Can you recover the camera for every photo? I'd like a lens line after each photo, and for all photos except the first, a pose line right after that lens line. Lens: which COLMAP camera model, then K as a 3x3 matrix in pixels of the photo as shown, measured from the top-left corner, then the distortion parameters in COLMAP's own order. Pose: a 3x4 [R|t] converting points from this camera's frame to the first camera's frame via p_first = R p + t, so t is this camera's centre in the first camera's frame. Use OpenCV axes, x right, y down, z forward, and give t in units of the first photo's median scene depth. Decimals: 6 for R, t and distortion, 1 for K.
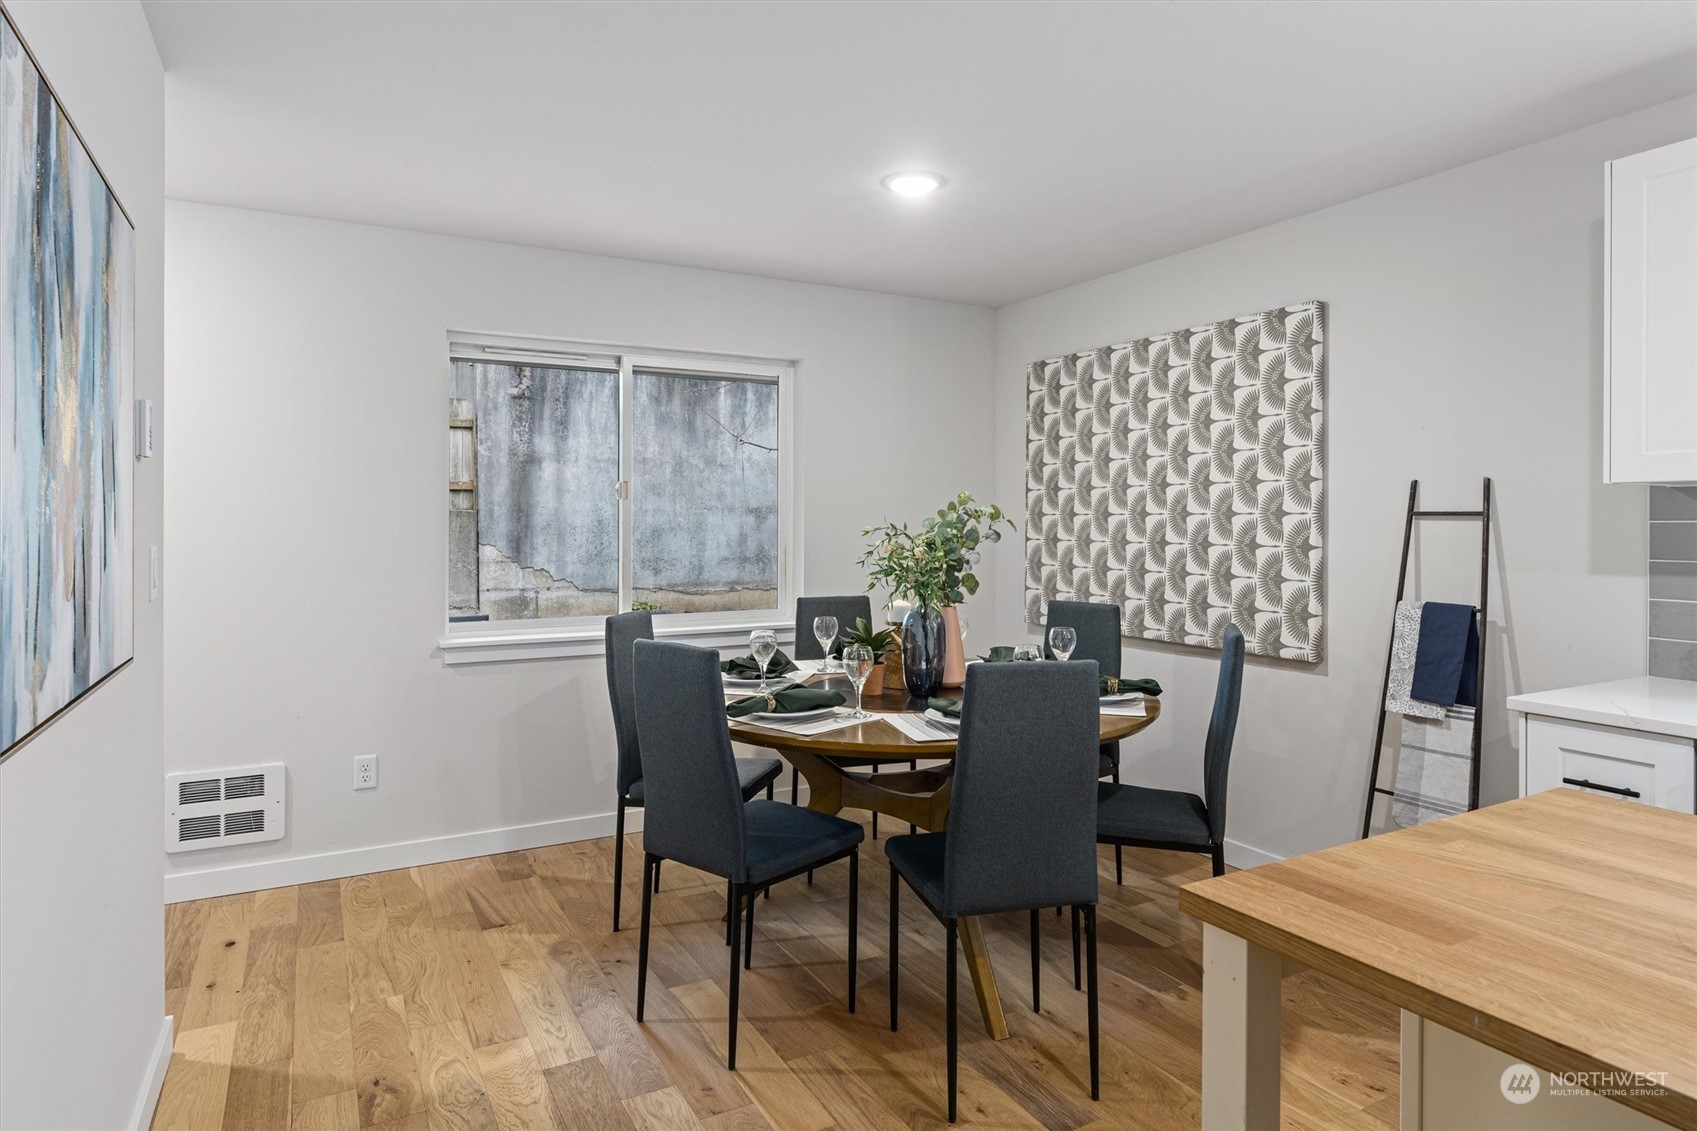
lens RADIAL K [[983.6, 0, 852.8], [0, 983.6, 518.7], [0, 0, 1]] dist [-0.000641, -0.000980]
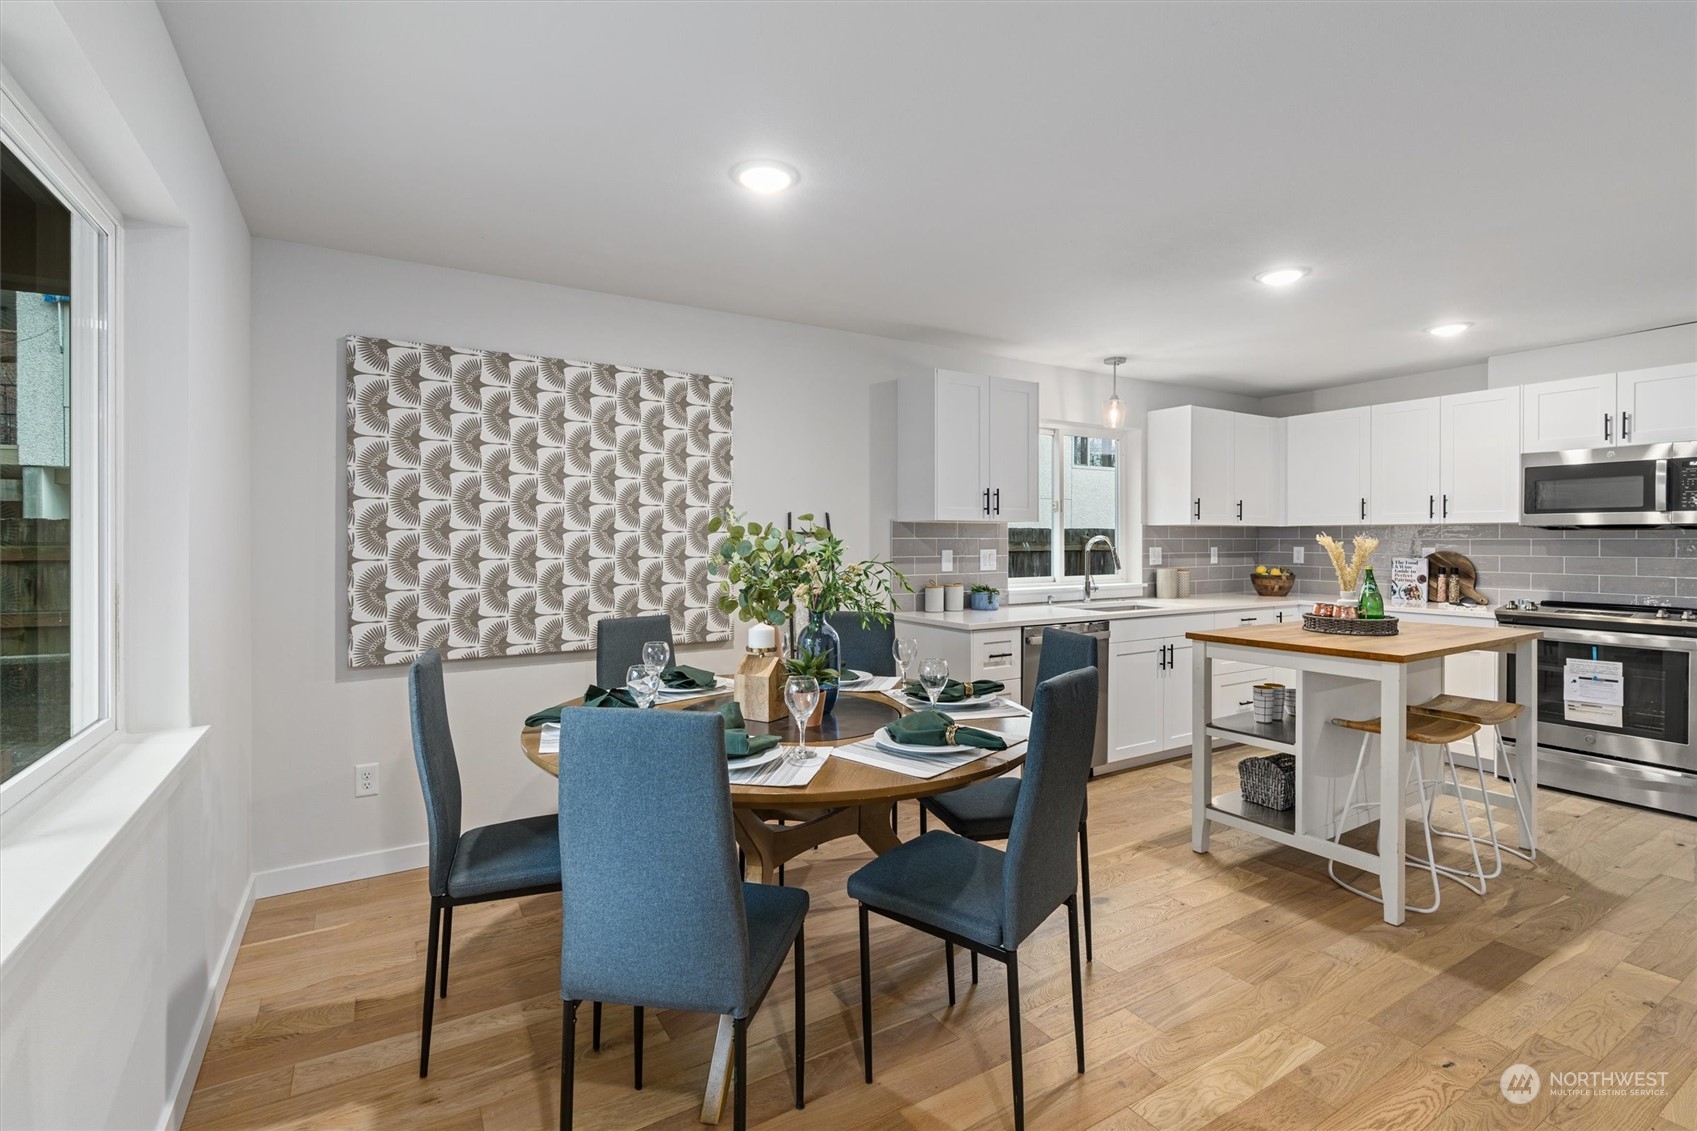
lens RADIAL K [[776.7, 0, 826.9], [0, 776.7, 540.5], [0, 0, 1]] dist [-0.000708, 0.000065]
pose [[-0.017416, -0.010225, 0.999796, -0.612589], [-0.008290, 0.999915, 0.010082, -0.005879], [-0.999814, -0.008113, -0.017499, 0.866370]]
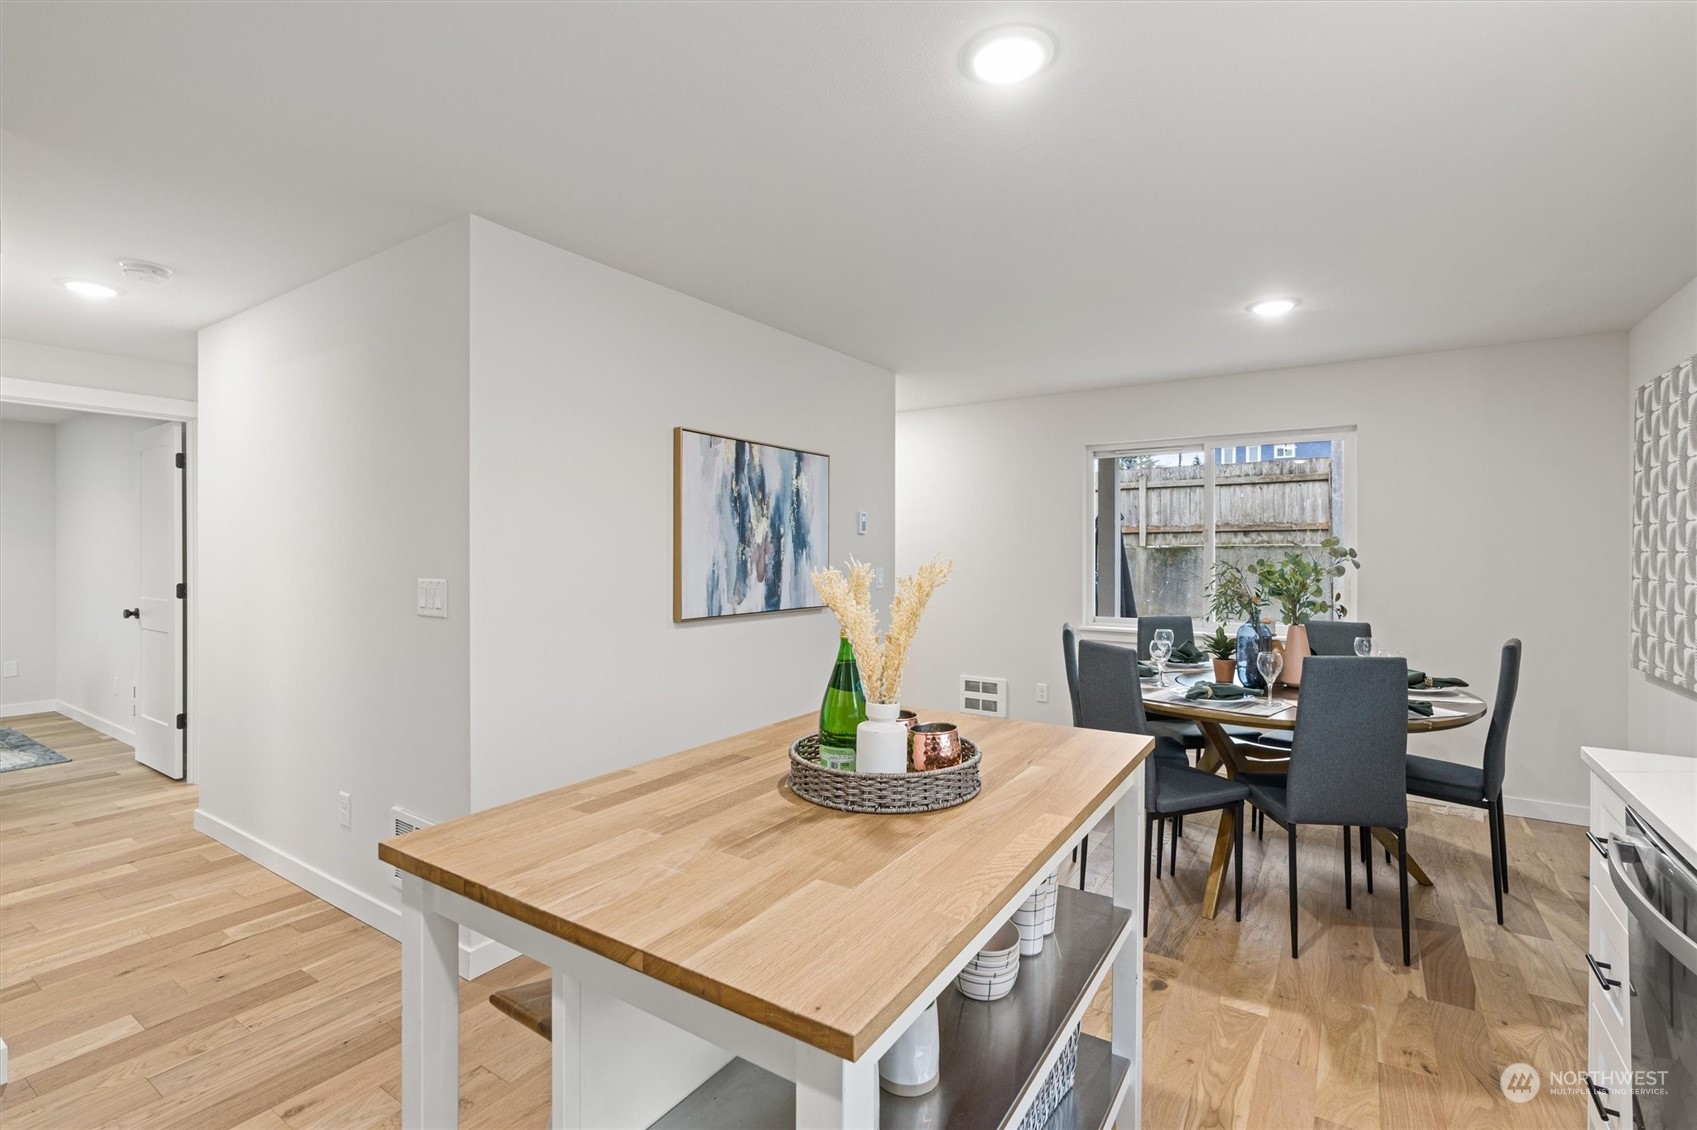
lens RADIAL K [[774.5, 0, 850.3], [0, 774.5, 552.7], [0, 0, 1]] dist [-0.005614, 0.001547]
pose [[0.462721, -0.000679, -0.886504, 0.652610], [0.003021, 0.999995, 0.000811, -0.008060], [0.886499, -0.003054, 0.462721, 0.008700]]
